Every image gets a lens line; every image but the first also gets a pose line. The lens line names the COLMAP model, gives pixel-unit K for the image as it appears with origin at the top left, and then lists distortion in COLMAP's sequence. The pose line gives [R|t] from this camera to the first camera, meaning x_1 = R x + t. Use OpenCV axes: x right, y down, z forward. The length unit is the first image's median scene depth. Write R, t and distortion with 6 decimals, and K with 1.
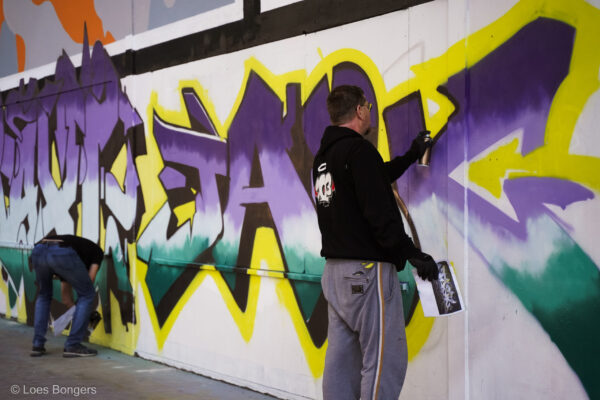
lens RADIAL K [[1295.1, 0, 300.2], [0, 1295.1, 200.9], [0, 0, 1]] dist [0.367068, 0.000000]
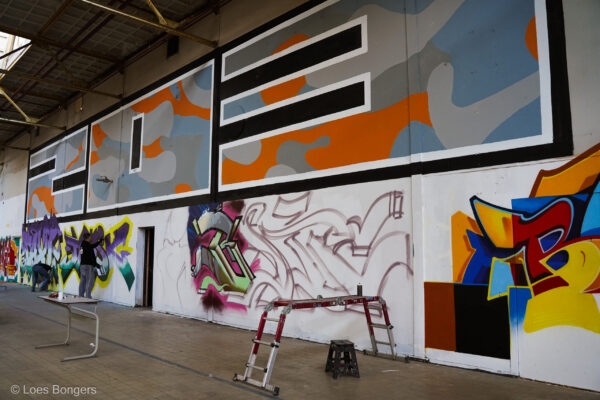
lens RADIAL K [[482.4, 0, 299.4], [0, 482.4, 201.3], [0, 0, 1]] dist [-0.066992, 0.005760]
pose [[0.960672, 0.036578, 0.275267, 0.177917], [-0.006205, 0.993867, -0.110409, -0.003554], [-0.277617, 0.104358, 0.955007, -0.633303]]
